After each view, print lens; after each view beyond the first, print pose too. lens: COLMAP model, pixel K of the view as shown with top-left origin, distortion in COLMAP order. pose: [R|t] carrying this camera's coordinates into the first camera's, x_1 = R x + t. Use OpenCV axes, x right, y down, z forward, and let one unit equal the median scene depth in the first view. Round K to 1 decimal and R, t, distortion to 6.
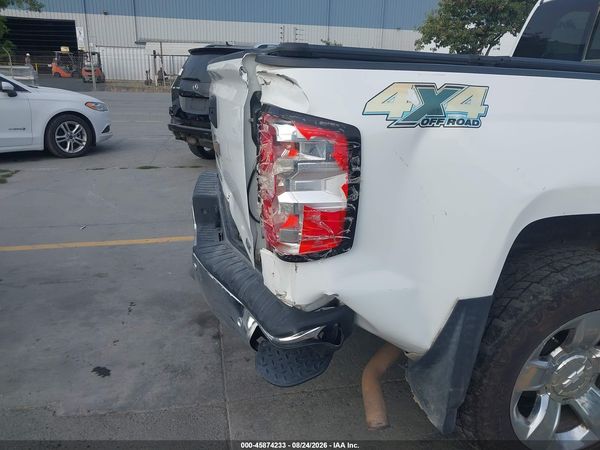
lens RADIAL K [[472.1, 0, 301.5], [0, 472.1, 227.8], [0, 0, 1]] dist [0.009809, -0.007832]
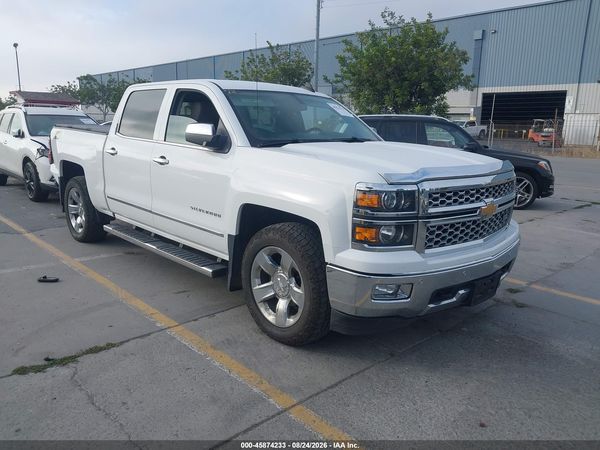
lens RADIAL K [[472.1, 0, 301.5], [0, 472.1, 227.8], [0, 0, 1]] dist [0.009809, -0.007832]
pose [[0.501341, 0.169877, -0.848410, 5.466725], [-0.279242, 0.959836, 0.027179, -0.160147], [0.818951, 0.223285, 0.528642, 0.608122]]
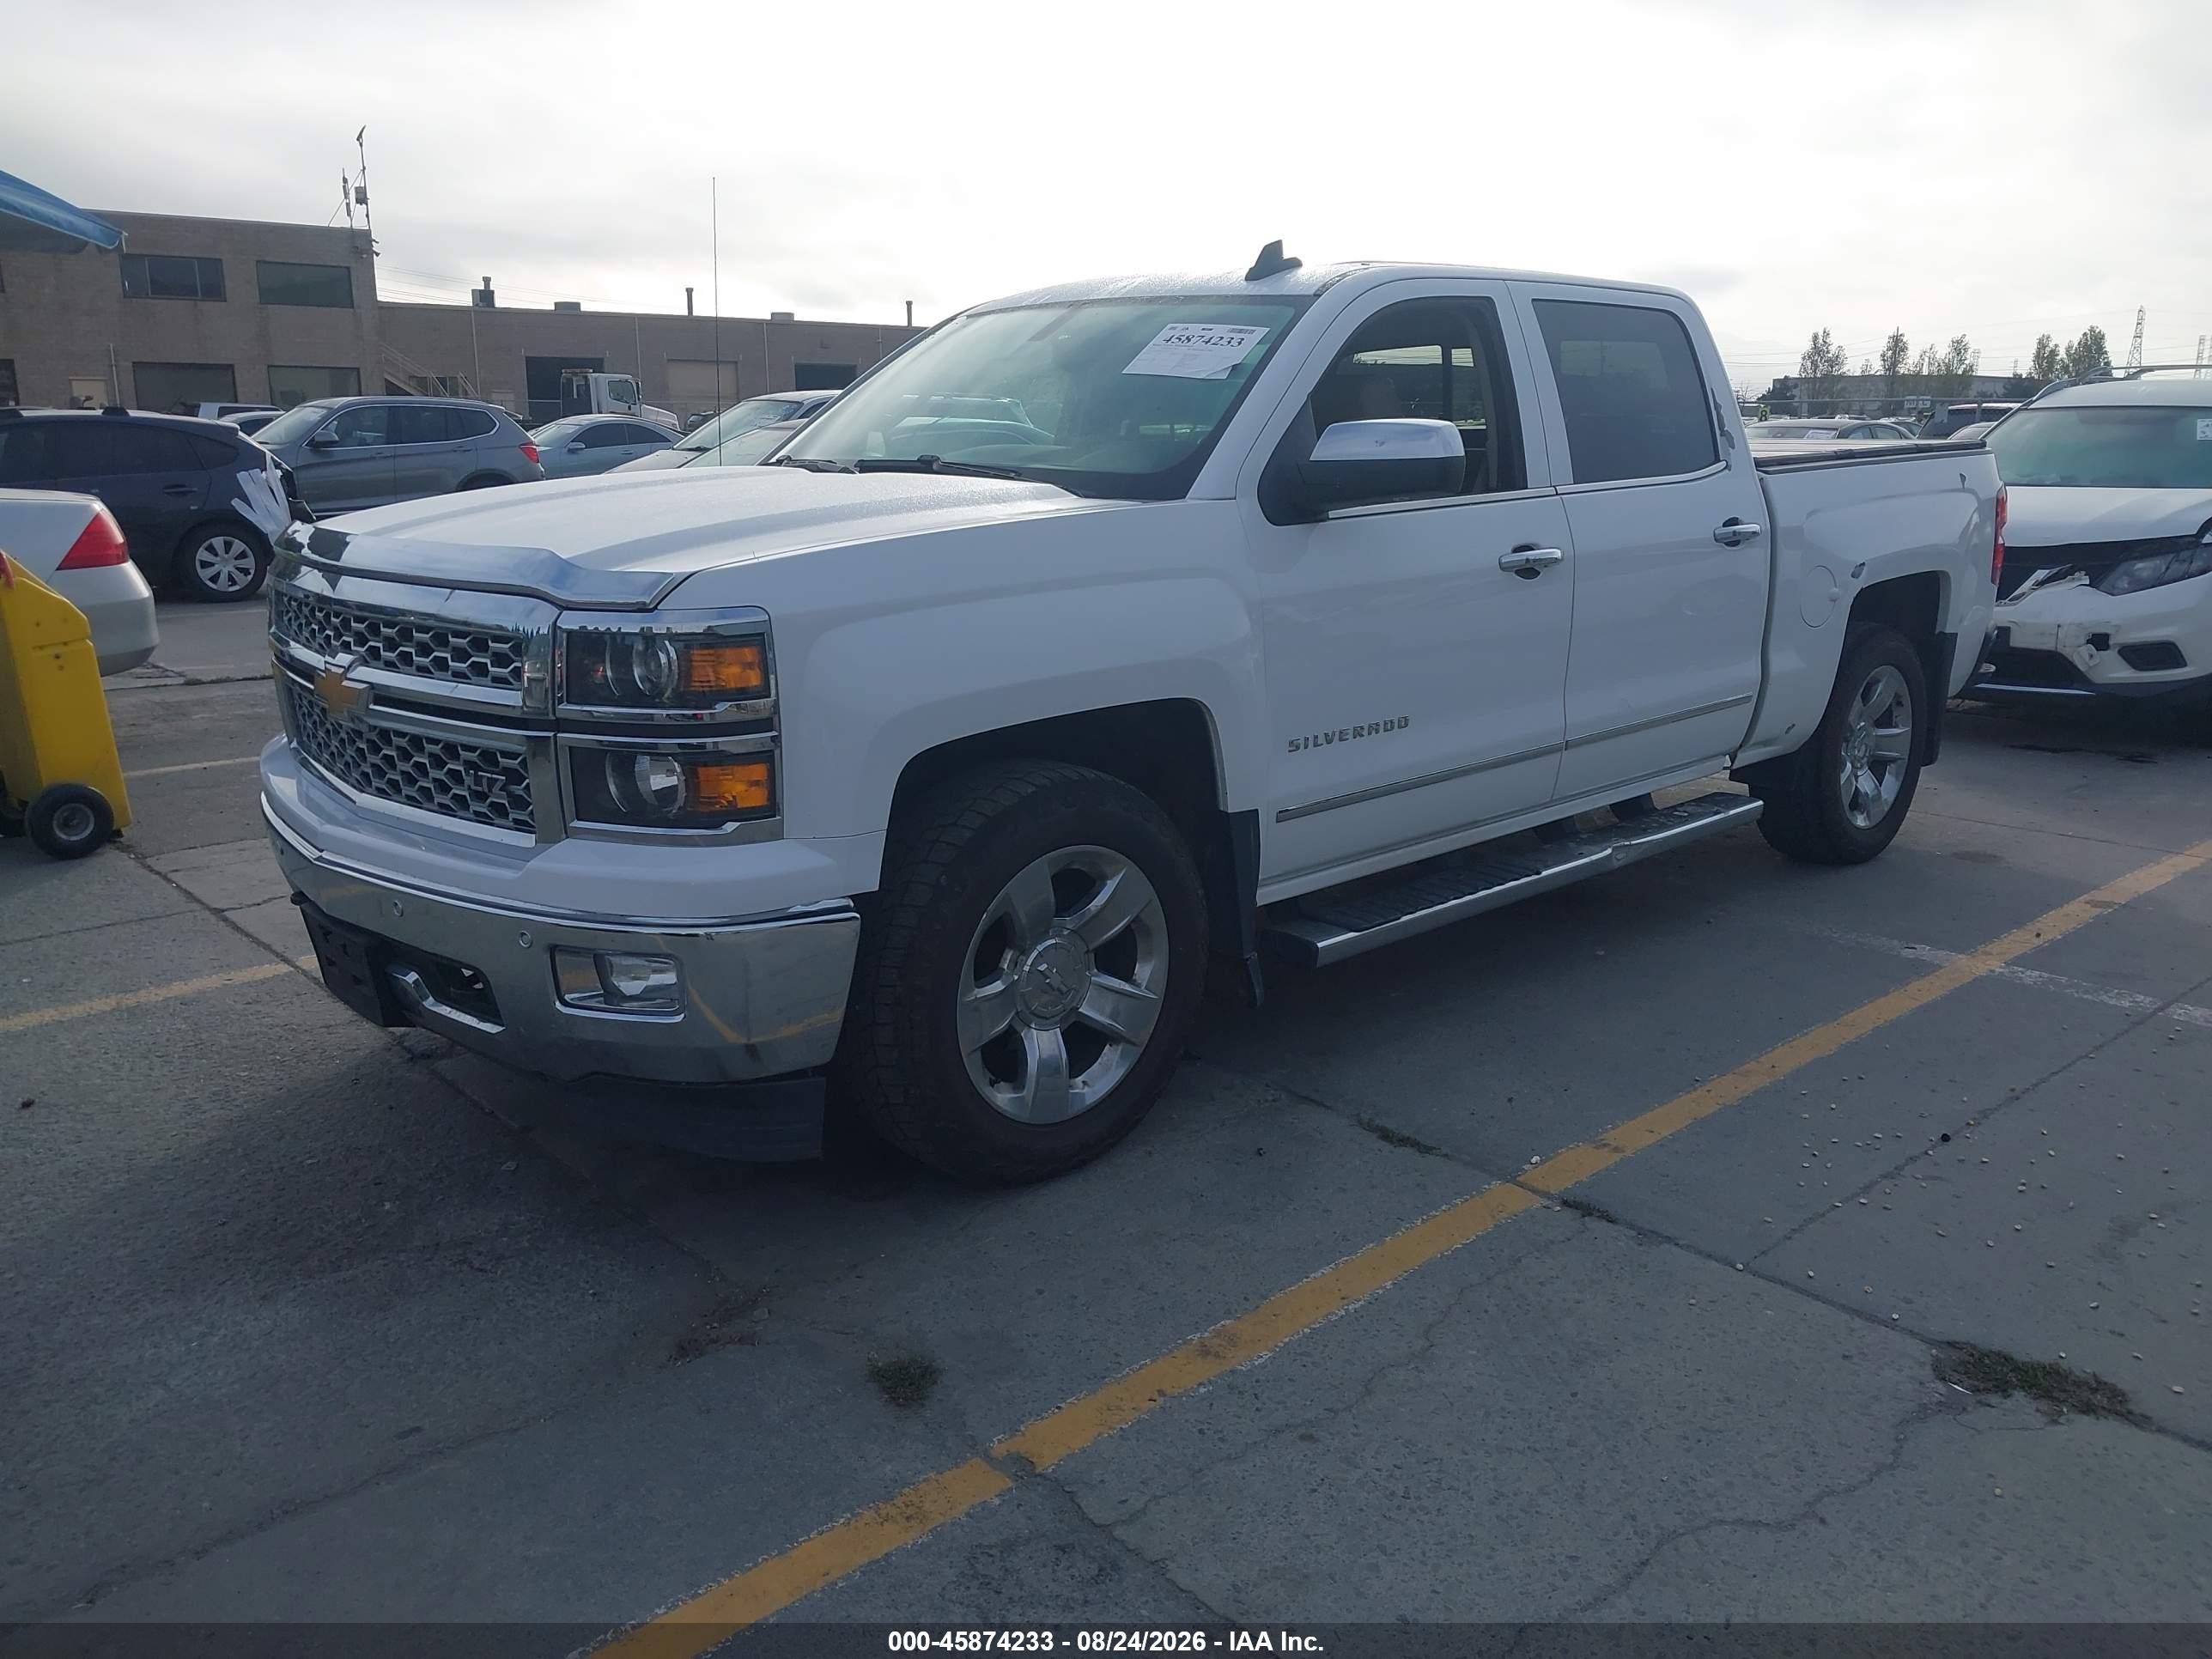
lens RADIAL K [[1725.8, 0, 1109.2], [0, 1725.8, 845.5], [0, 0, 1]] dist [0.006789, -0.000666]
pose [[-0.874526, 0.087148, -0.477085, 4.145552], [-0.176216, 0.859390, 0.479996, -1.655084], [0.451833, 0.503839, -0.736202, 5.083297]]
